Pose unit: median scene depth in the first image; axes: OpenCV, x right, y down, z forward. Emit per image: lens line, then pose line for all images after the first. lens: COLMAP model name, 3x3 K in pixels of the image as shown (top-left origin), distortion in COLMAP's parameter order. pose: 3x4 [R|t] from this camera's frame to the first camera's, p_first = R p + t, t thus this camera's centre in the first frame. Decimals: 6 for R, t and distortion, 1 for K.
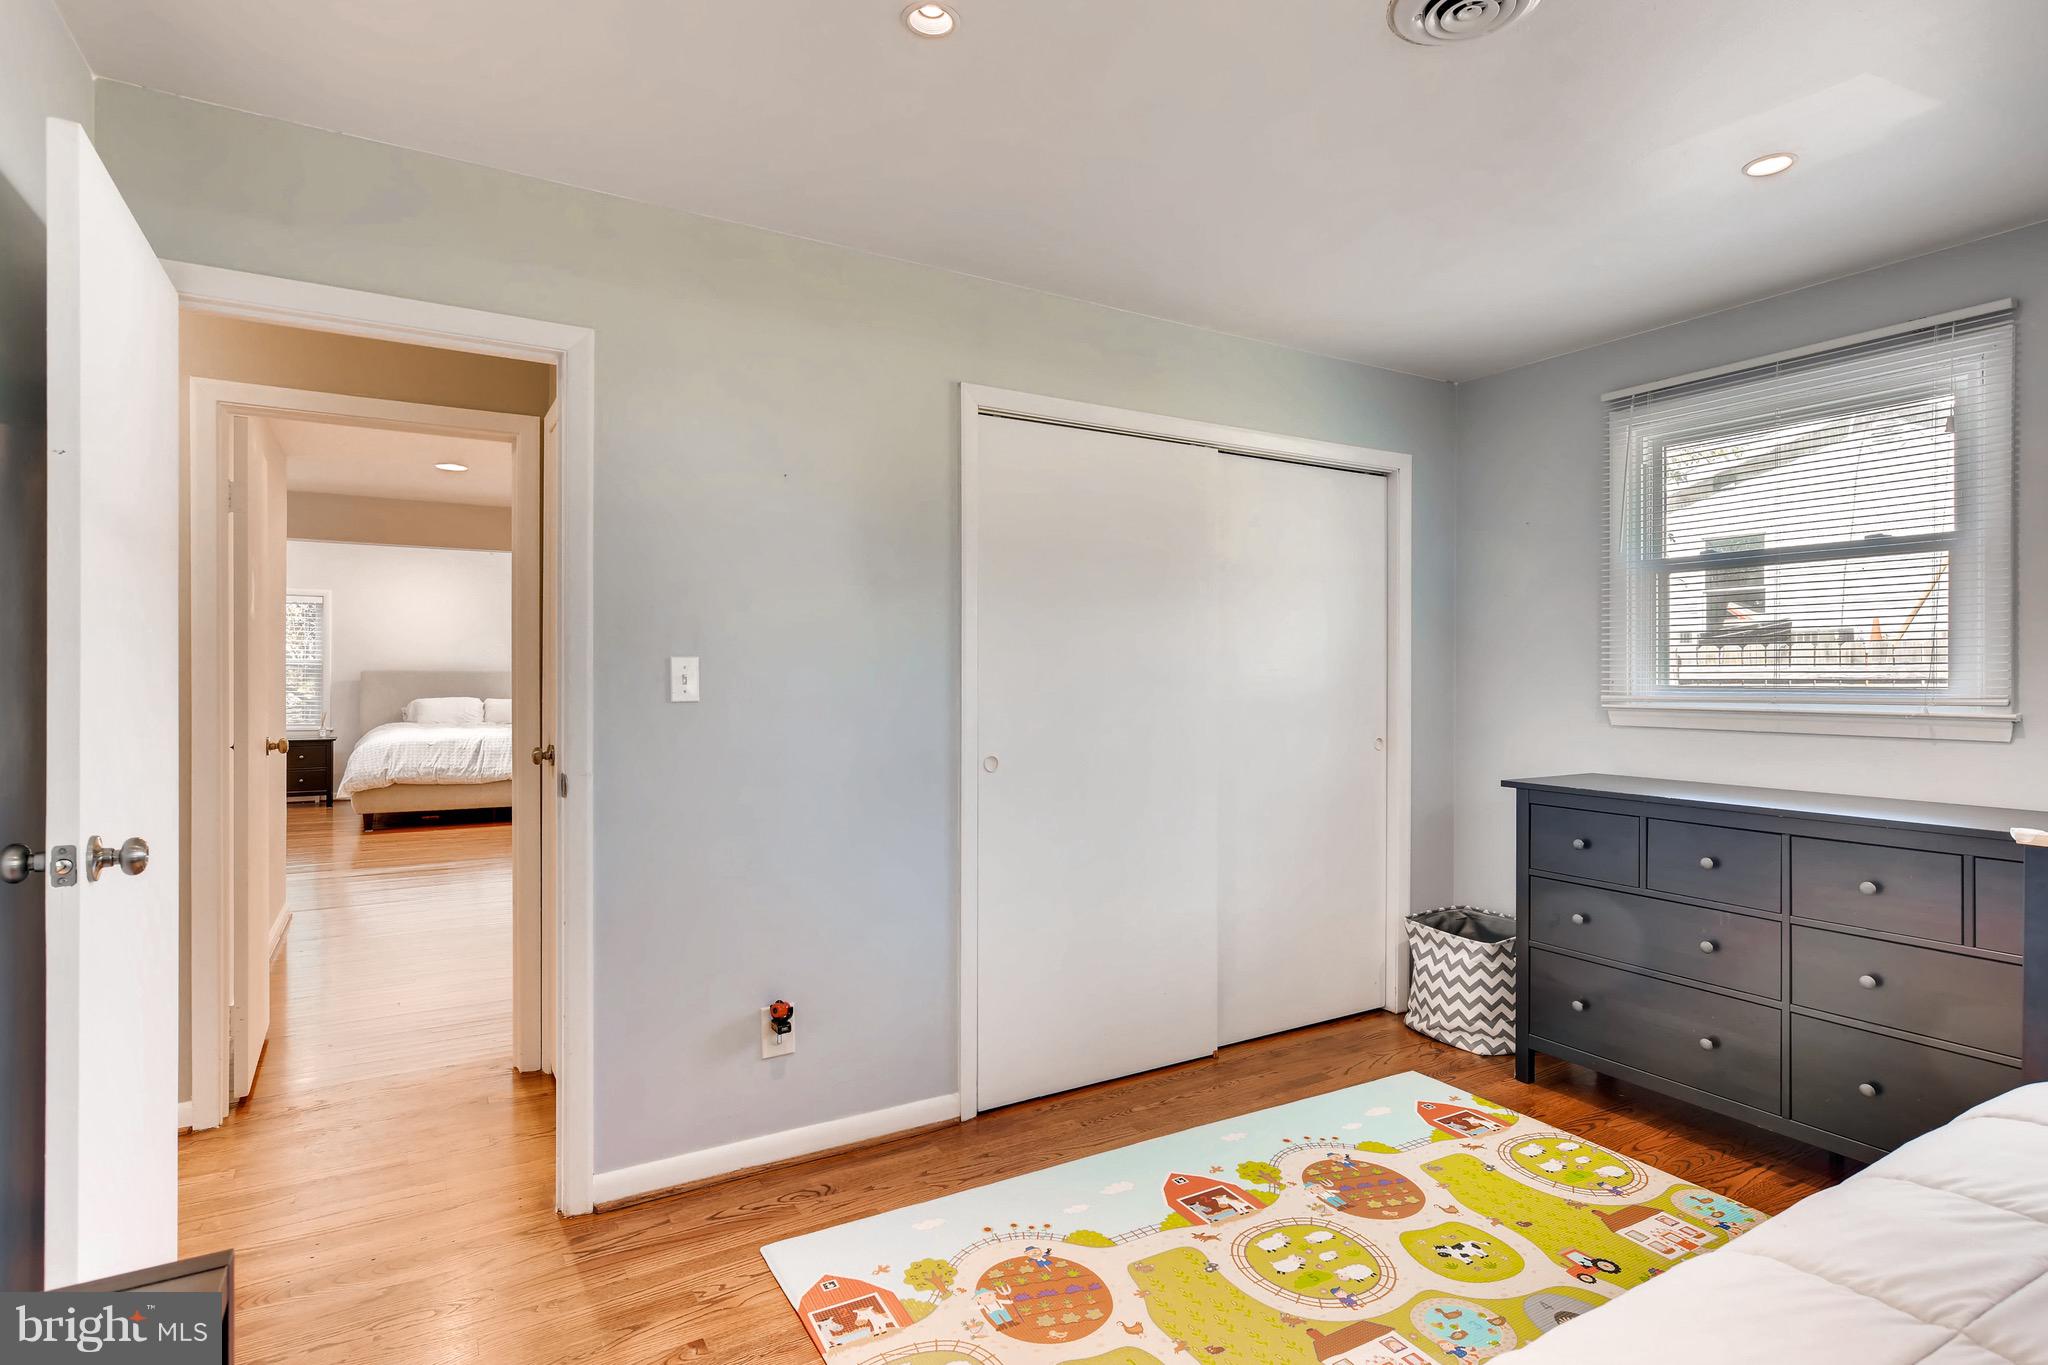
lens RADIAL K [[1037.2, 0, 1019.6], [0, 1037.2, 675.5], [0, 0, 1]] dist [0.001452, 0.000516]
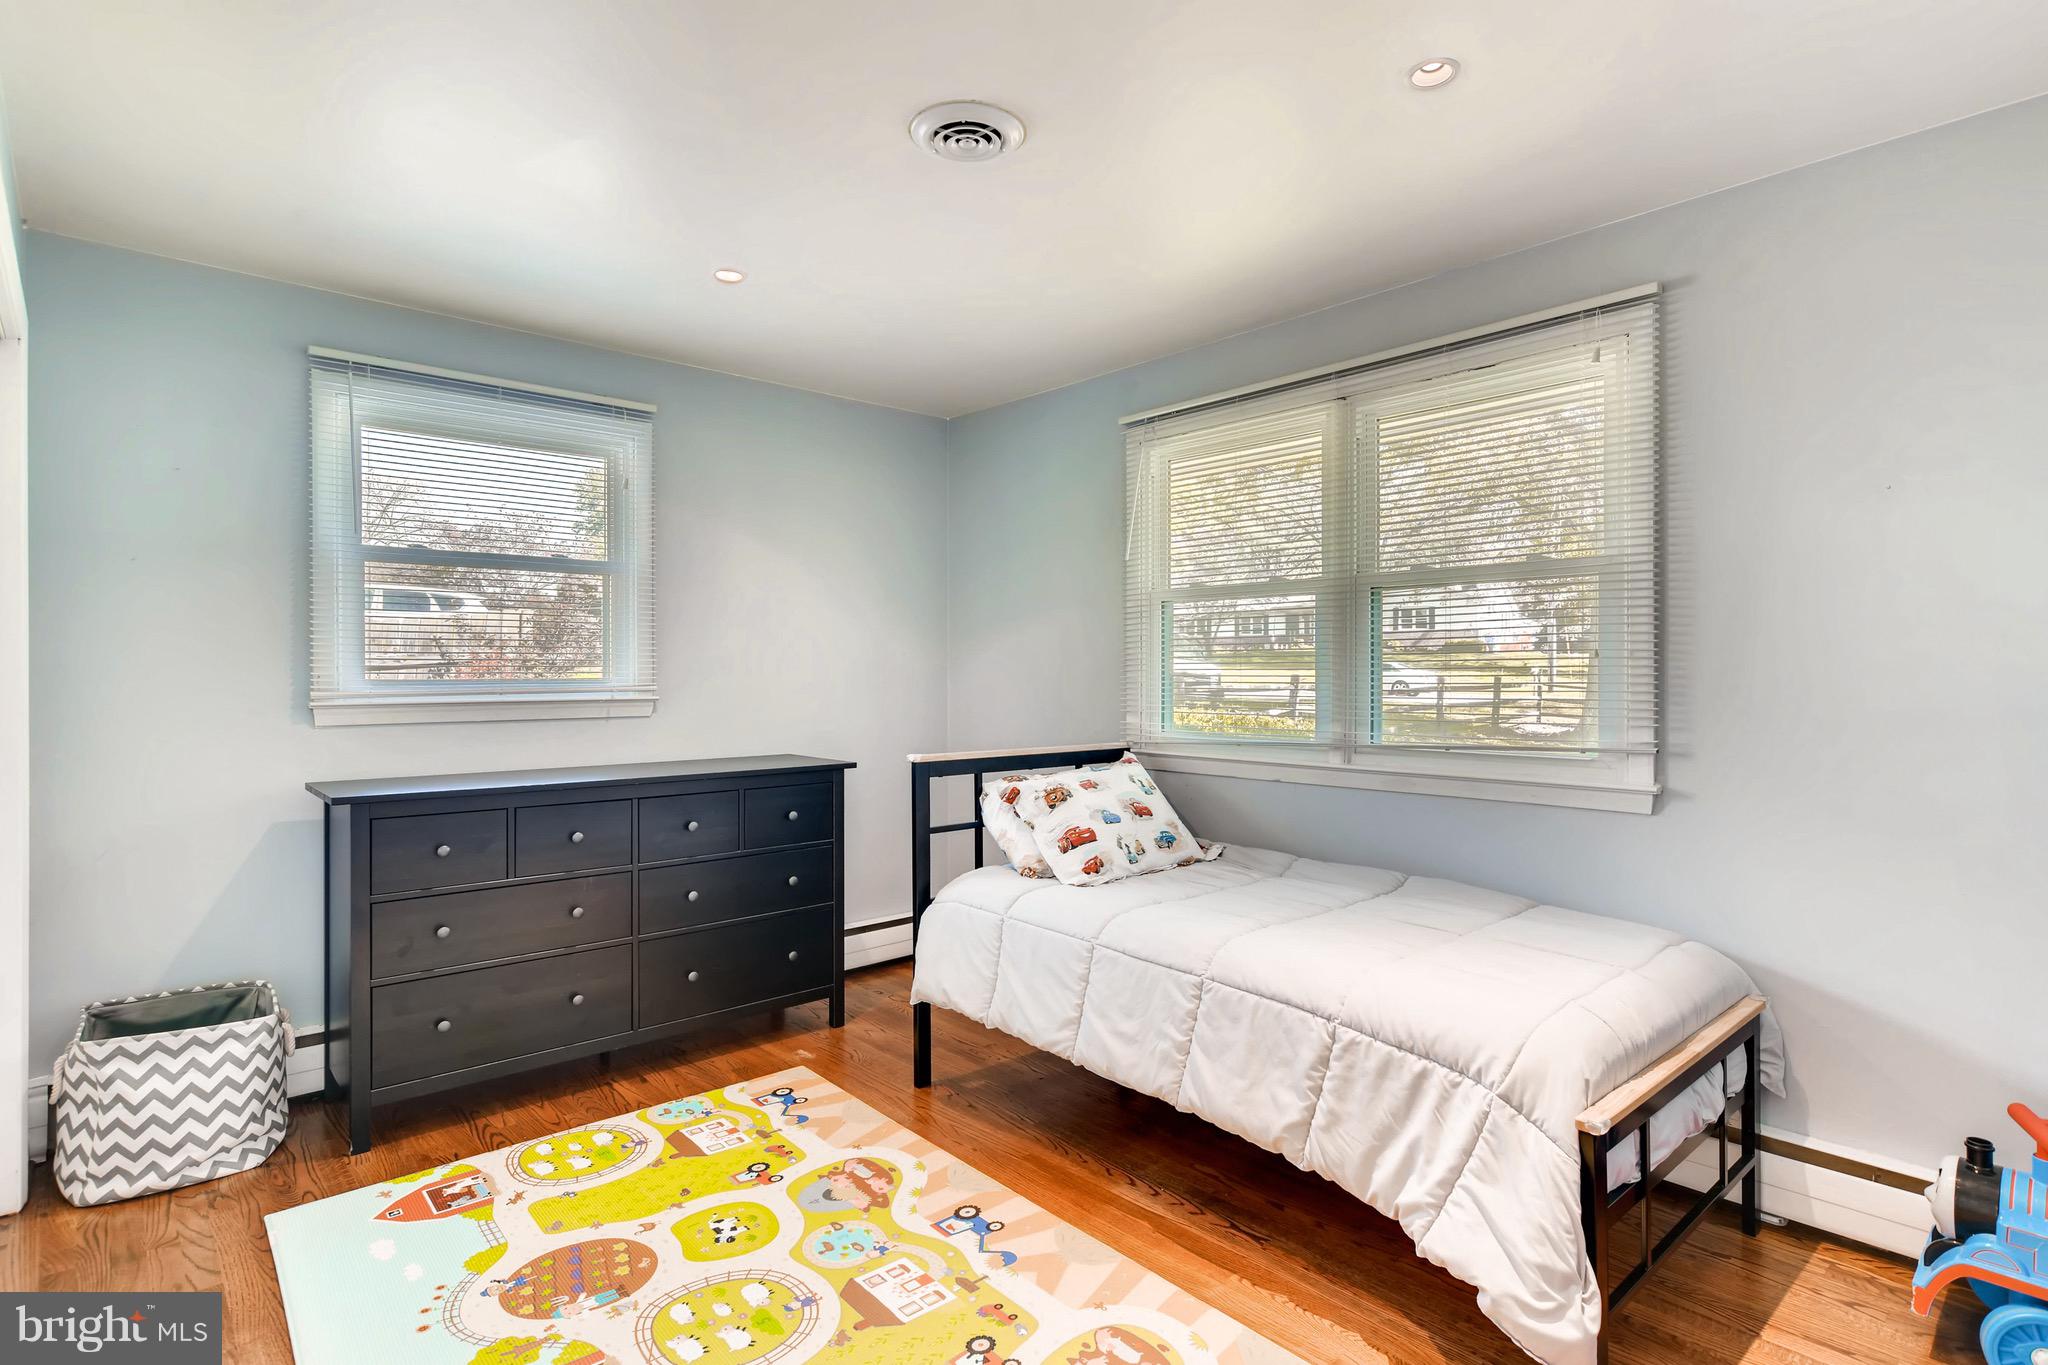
lens RADIAL K [[1037.2, 0, 1019.6], [0, 1037.2, 675.5], [0, 0, 1]] dist [0.001452, 0.000516]
pose [[-0.200421, -0.002451, 0.979707, -0.520370], [0.002826, 0.999991, 0.003079, 0.005106], [-0.979706, 0.003386, -0.200412, 0.756481]]
